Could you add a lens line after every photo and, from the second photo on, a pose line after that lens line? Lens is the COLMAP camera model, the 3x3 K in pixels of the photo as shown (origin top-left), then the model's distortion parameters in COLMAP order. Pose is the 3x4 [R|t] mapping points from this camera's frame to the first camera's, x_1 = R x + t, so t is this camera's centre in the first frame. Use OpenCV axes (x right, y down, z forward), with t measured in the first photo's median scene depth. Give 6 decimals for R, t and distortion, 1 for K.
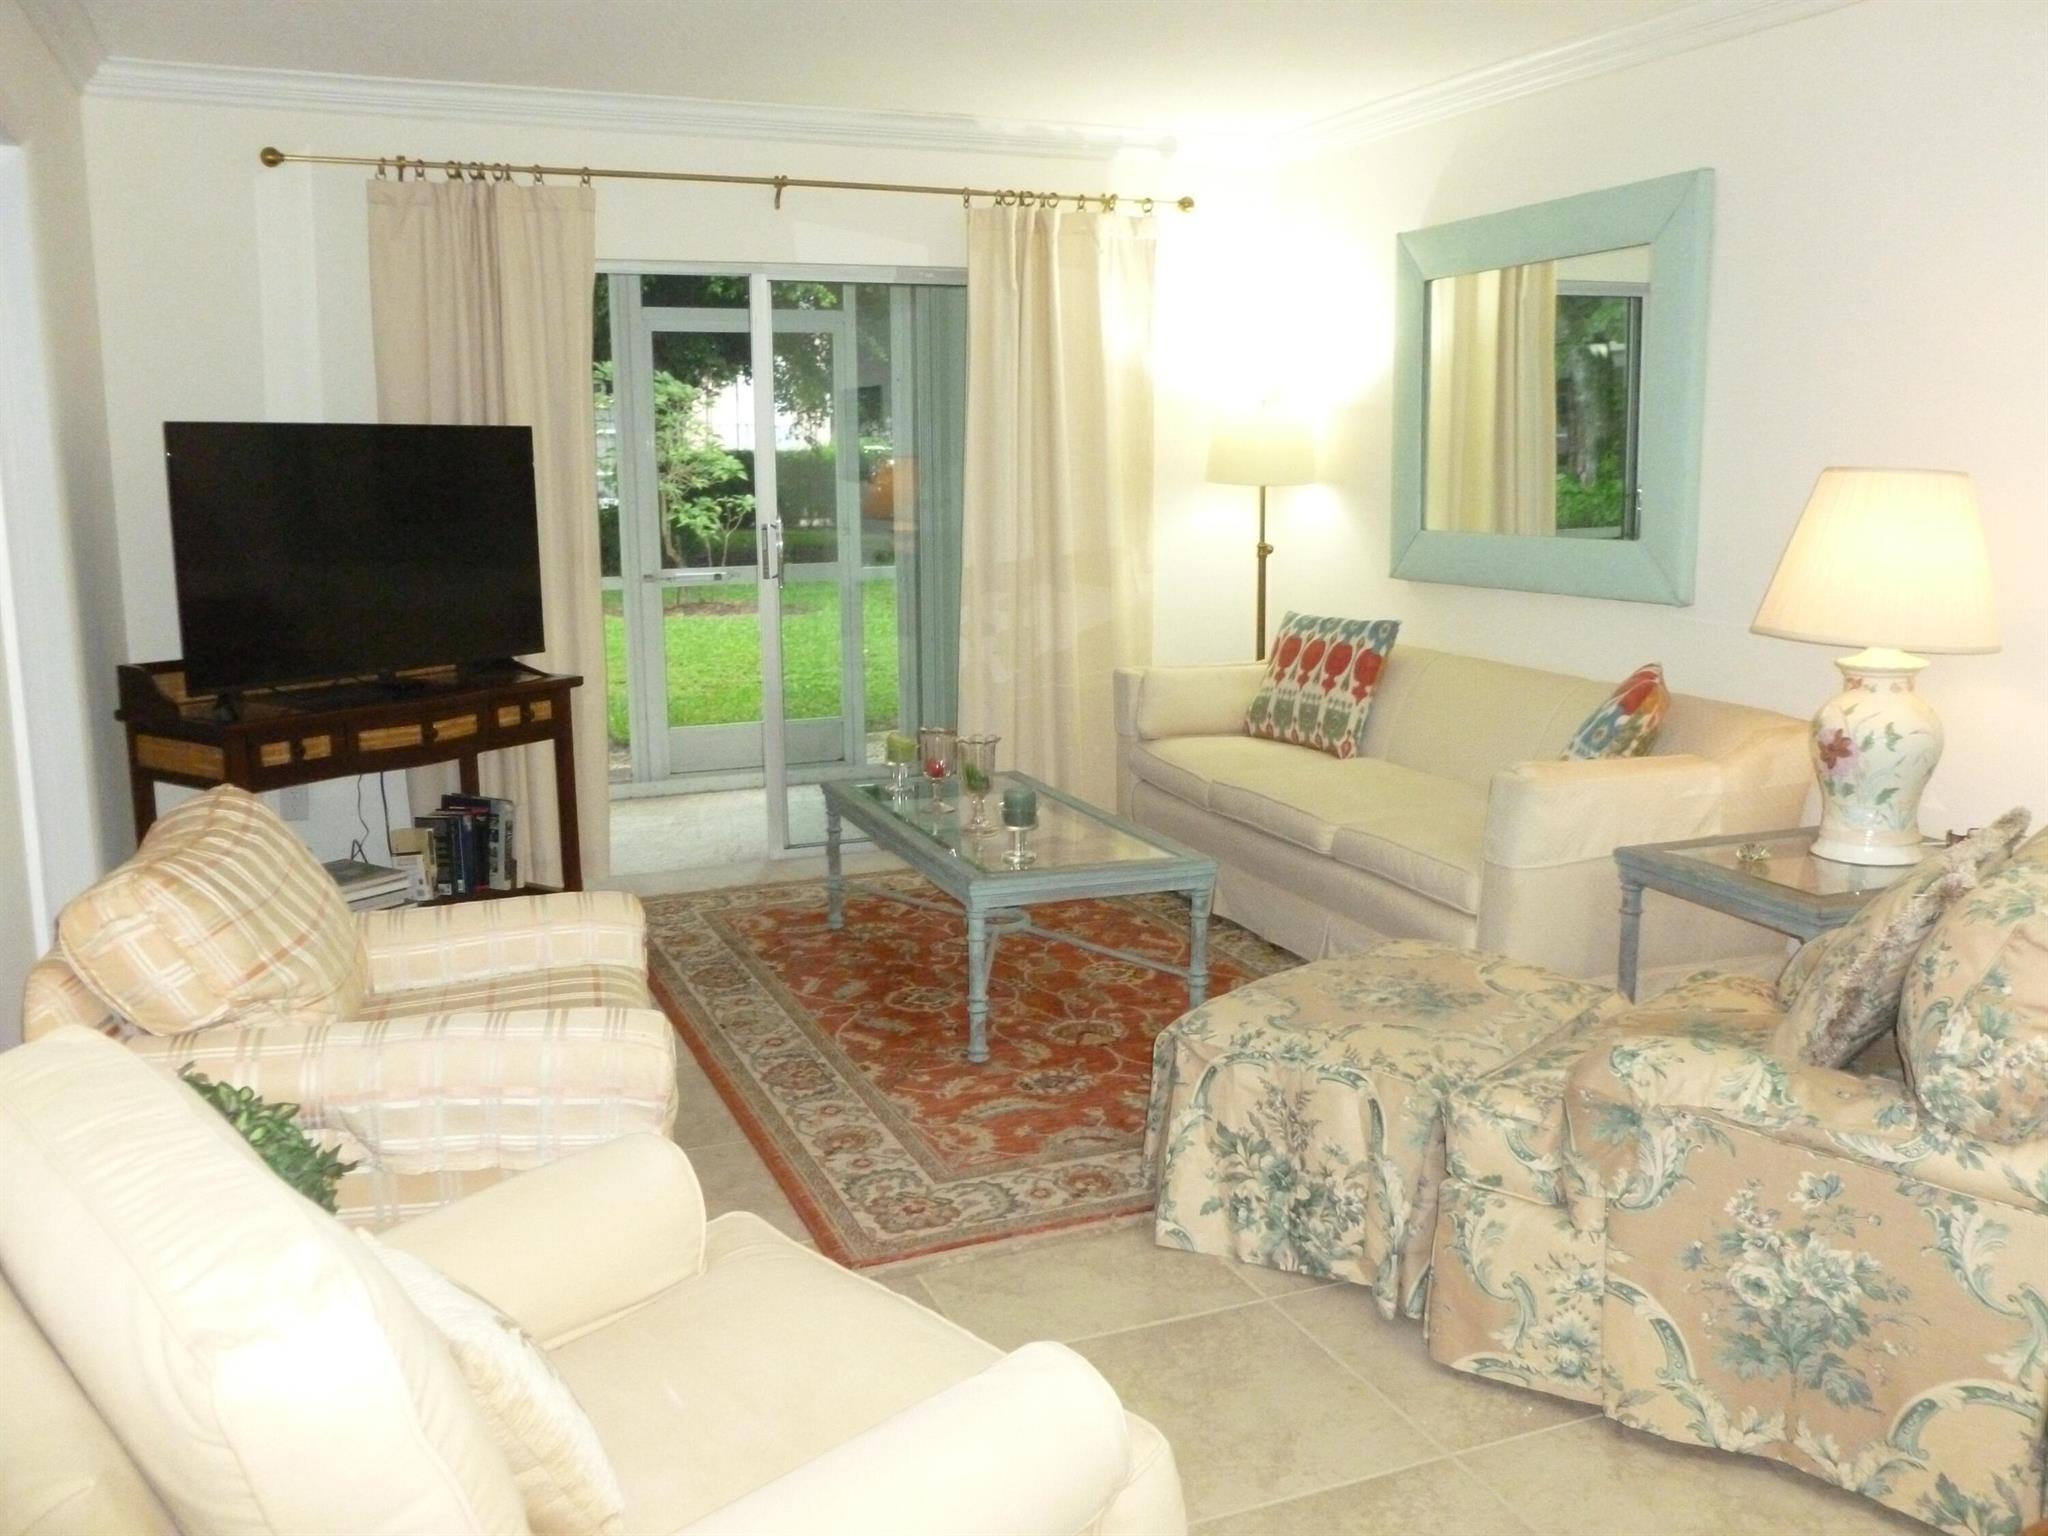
lens RADIAL K [[1754.7, 0, 1022.1], [0, 1754.7, 769.1], [0, 0, 1]] dist [-0.002865, 0.001000]
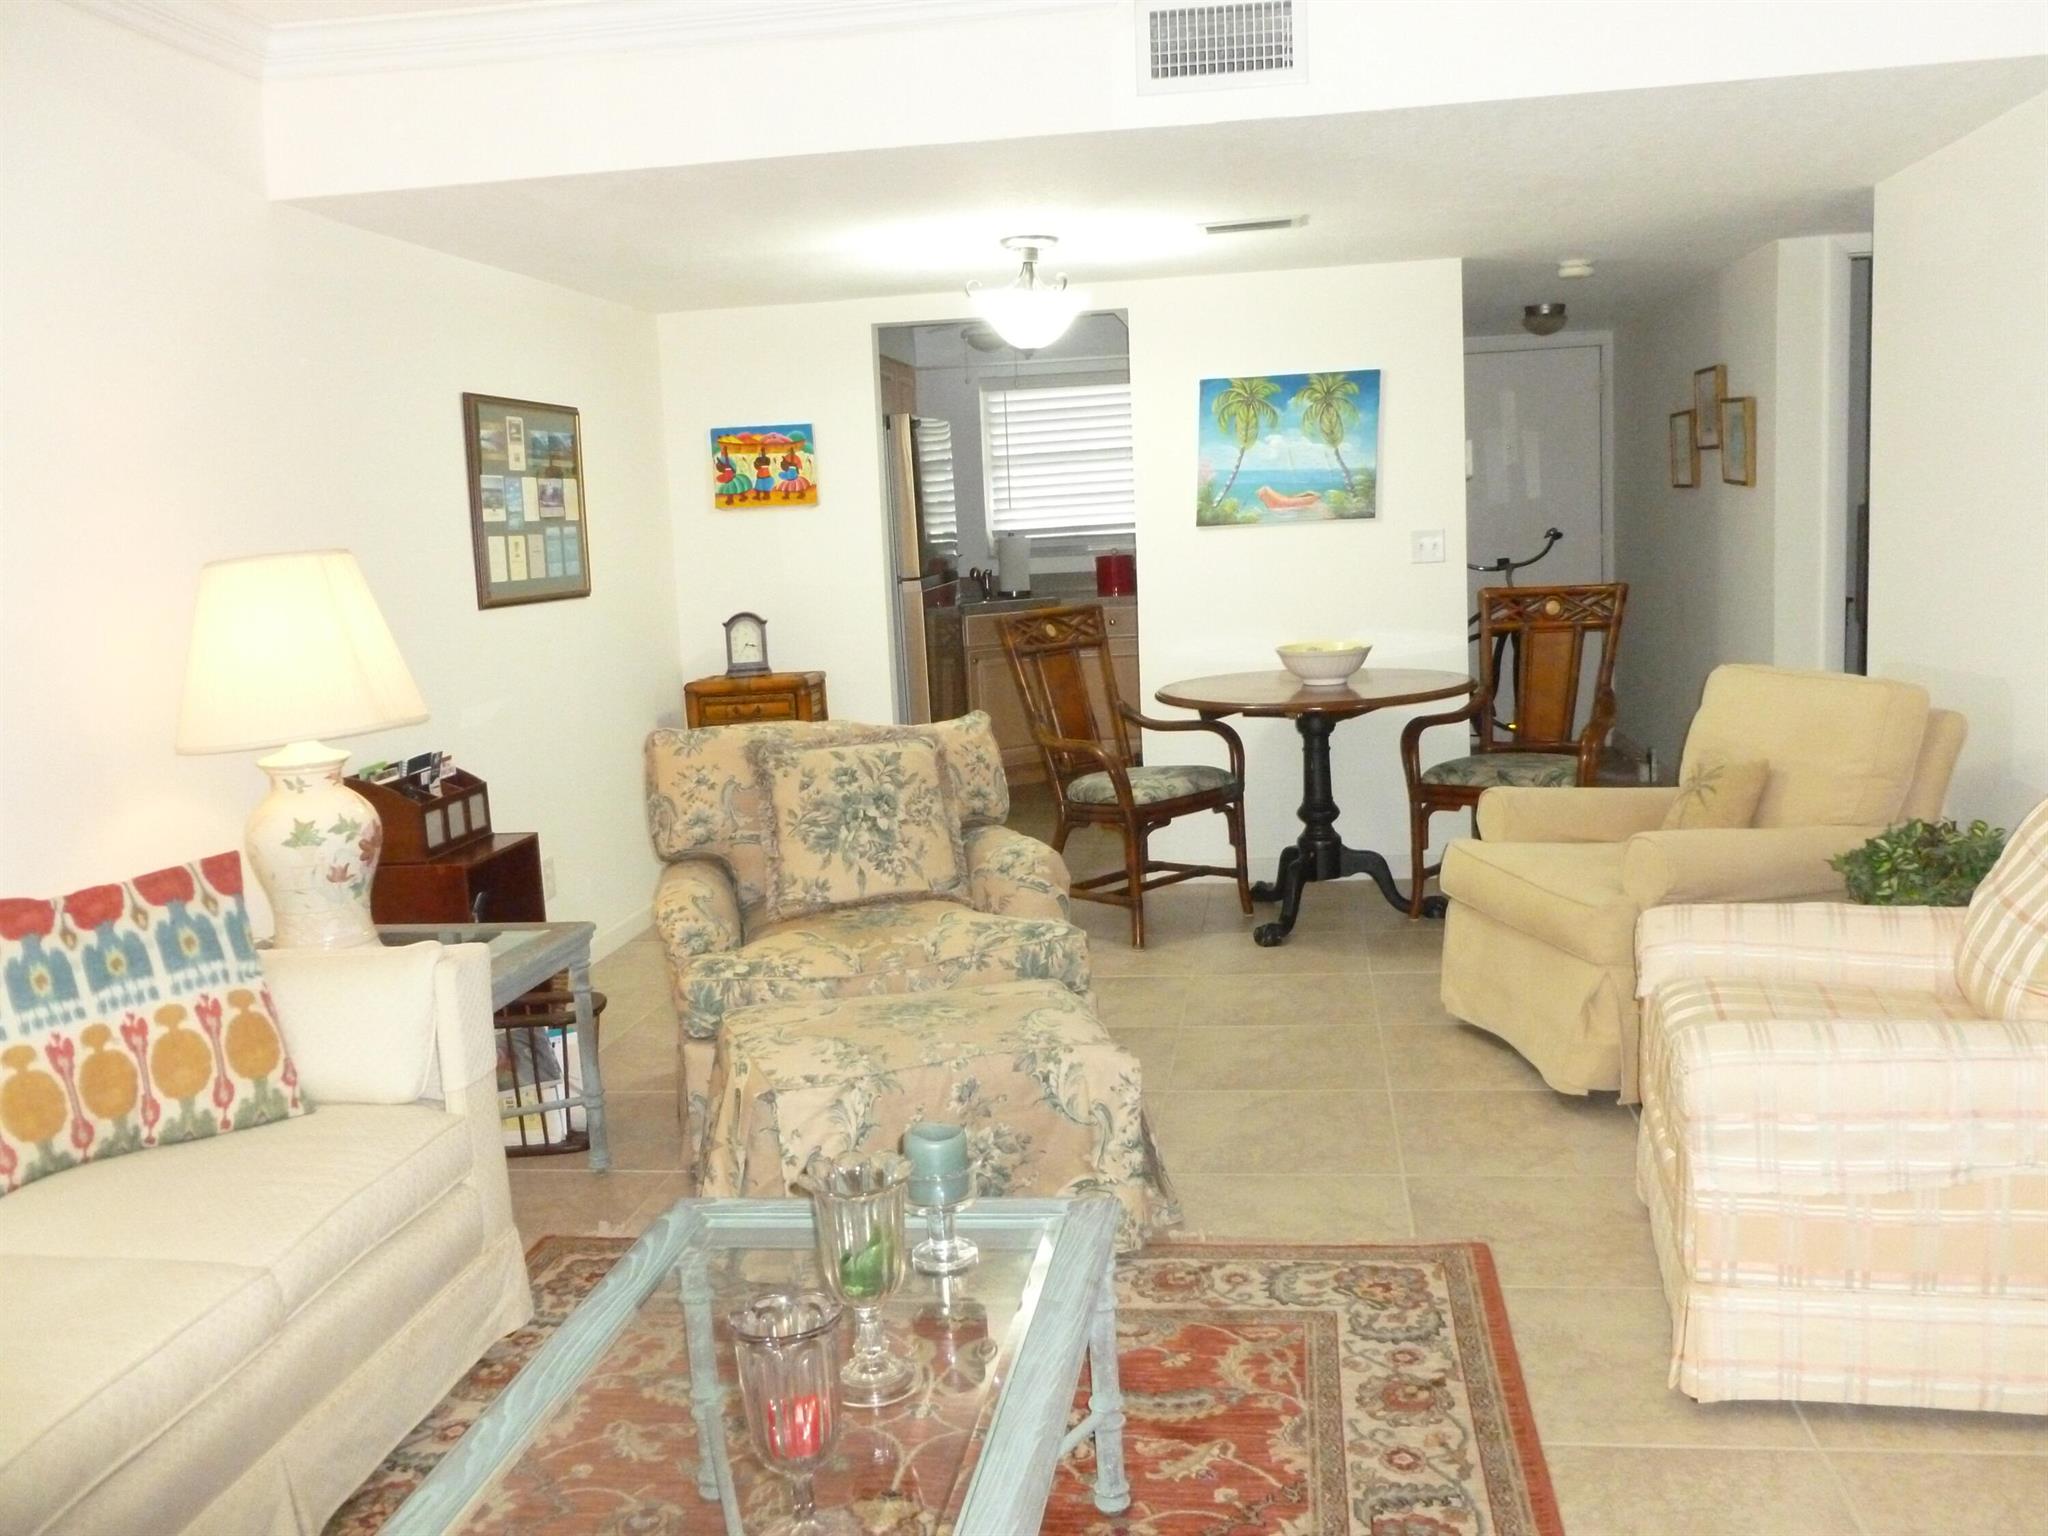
lens RADIAL K [[1754.7, 0, 1019.5], [0, 1754.7, 764.4], [0, 0, 1]] dist [-0.002865, 0.001000]
pose [[-0.859420, -0.016509, 0.511004, -0.336532], [0.150354, 0.947122, 0.283468, -0.275338], [-0.488663, 0.320450, -0.811493, 1.615157]]
